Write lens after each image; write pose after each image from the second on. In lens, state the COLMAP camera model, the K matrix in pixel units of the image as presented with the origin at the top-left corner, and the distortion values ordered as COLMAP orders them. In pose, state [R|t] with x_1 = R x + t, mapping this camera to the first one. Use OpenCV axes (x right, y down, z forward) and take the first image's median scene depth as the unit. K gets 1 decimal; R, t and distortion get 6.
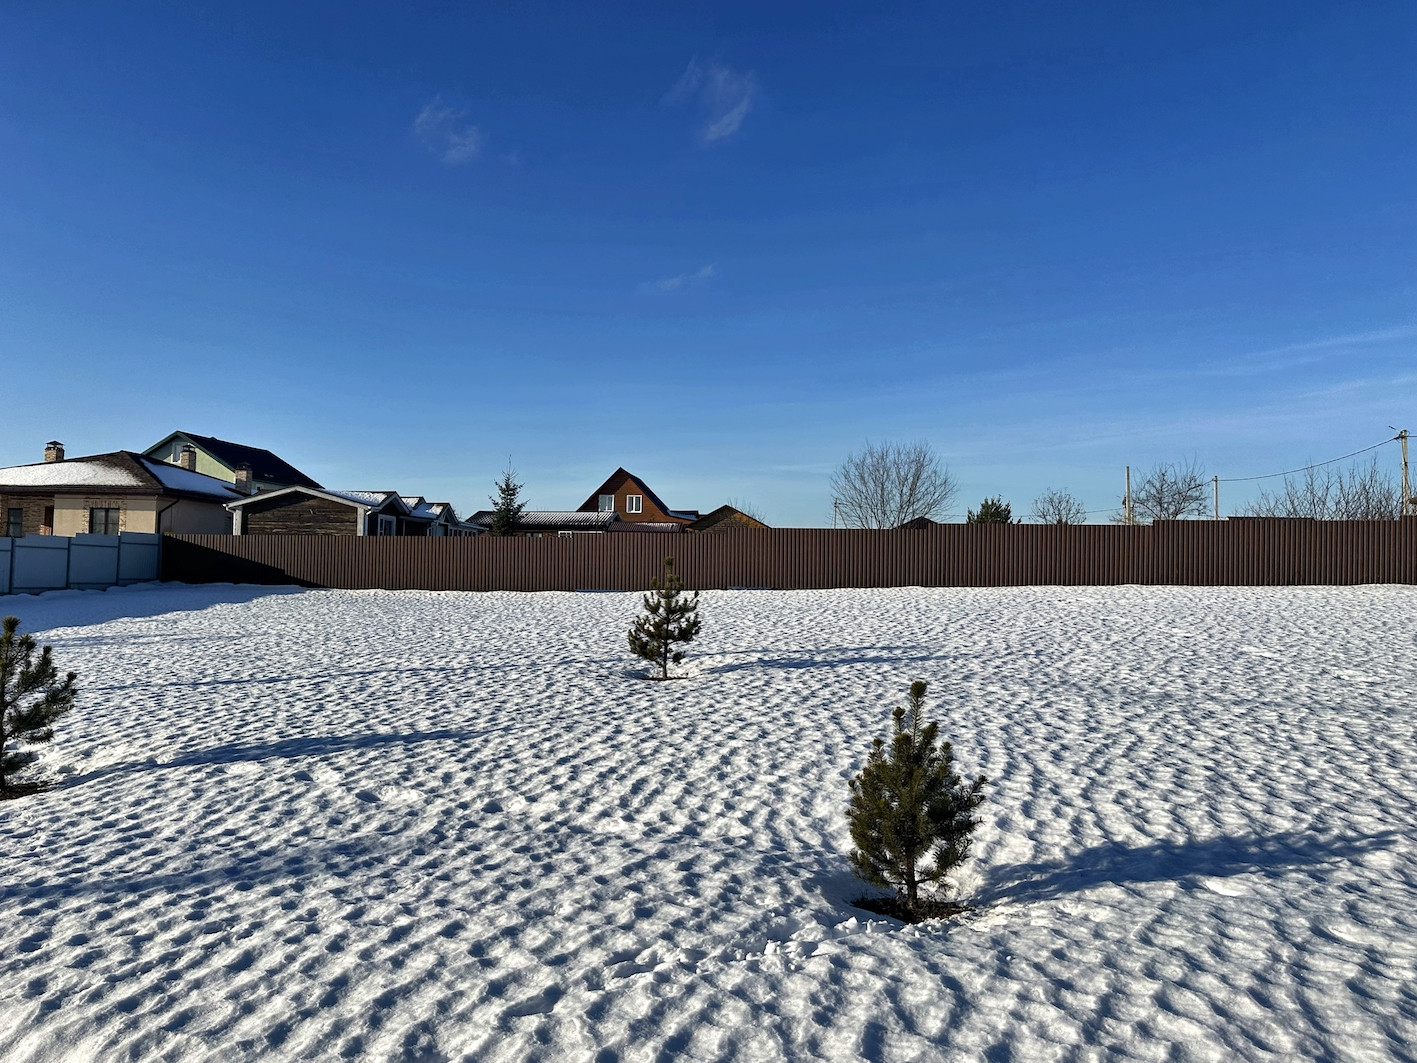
lens RADIAL K [[985.1, 0, 736.4], [0, 985.1, 560.7], [0, 0, 1]] dist [0.061581, -0.071721]
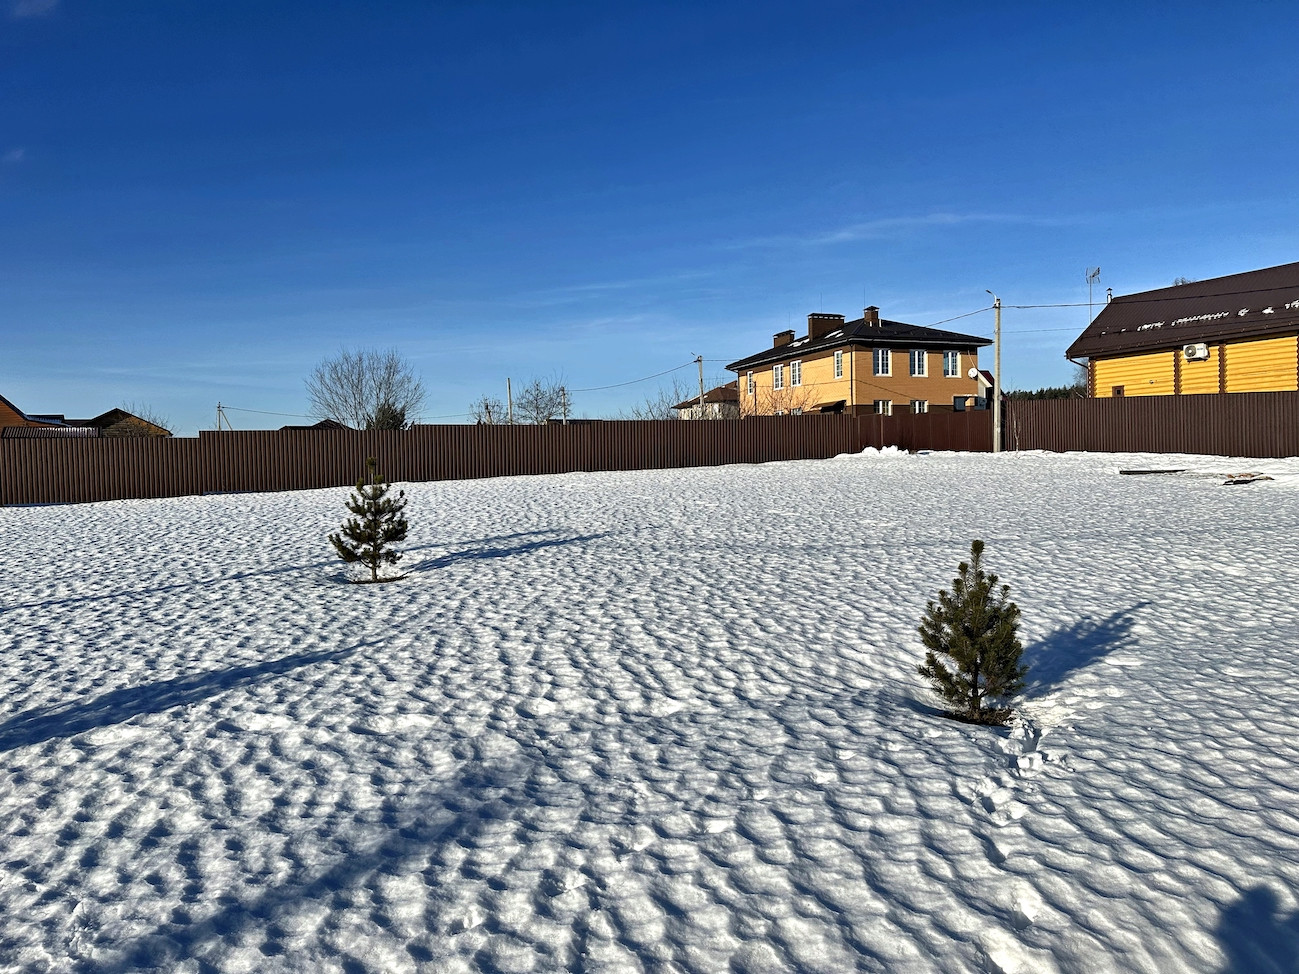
lens RADIAL K [[903.0, 0, 657.6], [0, 903.0, 474.4], [0, 0, 1]] dist [0.061581, -0.071721]
pose [[0.837439, -0.042073, 0.544909, -0.645901], [0.033633, 0.999110, 0.025454, 0.012301], [-0.545495, -0.002989, 0.838109, 0.255695]]
